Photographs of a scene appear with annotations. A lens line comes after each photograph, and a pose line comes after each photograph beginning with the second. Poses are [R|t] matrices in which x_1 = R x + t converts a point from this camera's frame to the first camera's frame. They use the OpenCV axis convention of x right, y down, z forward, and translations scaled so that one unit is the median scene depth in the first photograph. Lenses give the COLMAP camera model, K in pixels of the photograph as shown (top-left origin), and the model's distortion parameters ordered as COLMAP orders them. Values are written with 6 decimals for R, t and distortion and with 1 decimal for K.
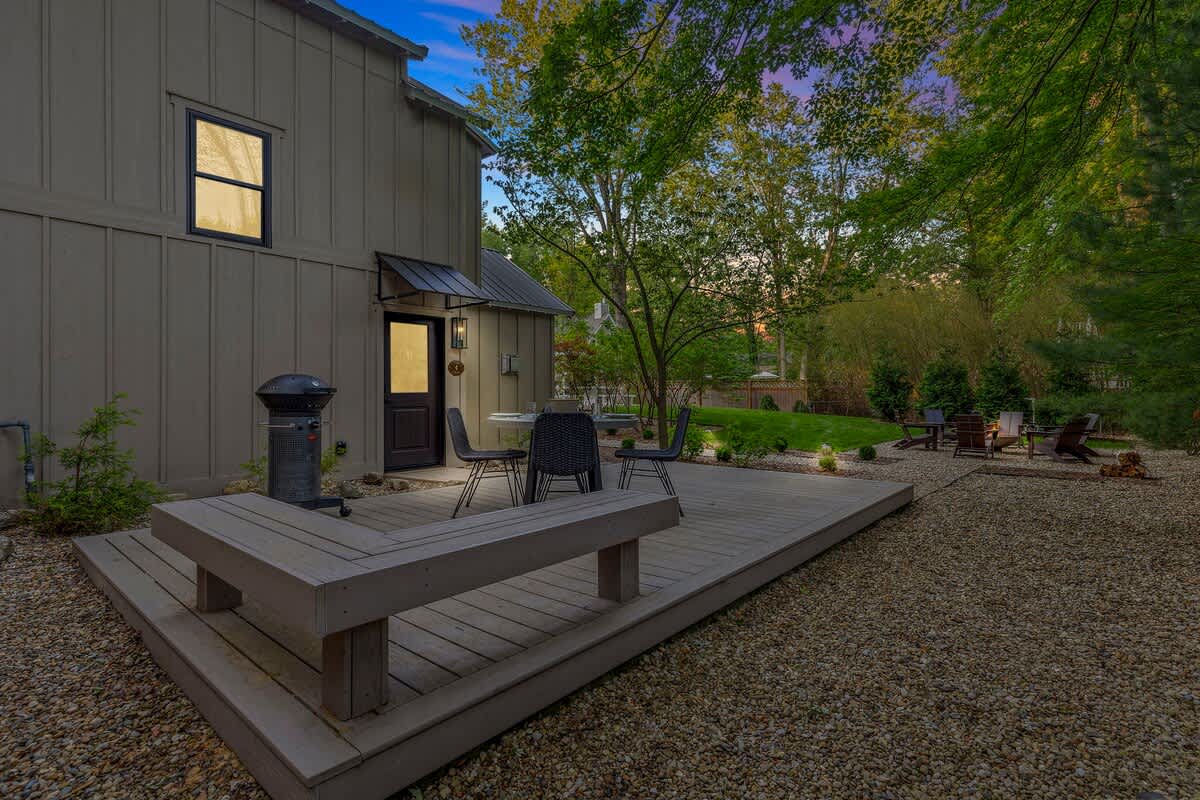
lens RADIAL K [[581.2, 0, 599.1], [0, 581.2, 397.0], [0, 0, 1]] dist [0.000586, 0.000056]
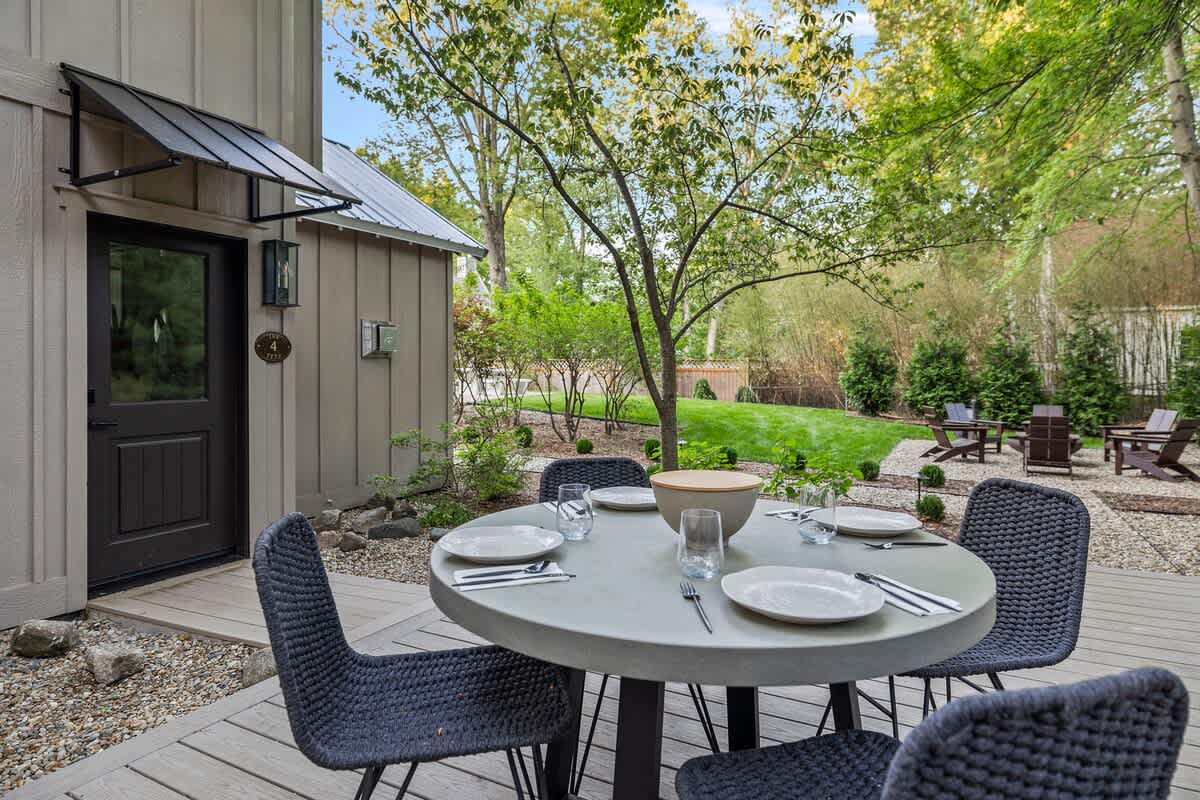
lens RADIAL K [[683.1, 0, 599.0], [0, 683.1, 374.3], [0, 0, 1]] dist [-0.001879, 0.000088]
pose [[0.977760, -0.001270, 0.209722, -0.089899], [0.001611, 0.999998, -0.001454, -0.022992], [-0.209719, 0.001760, 0.977760, 0.349384]]
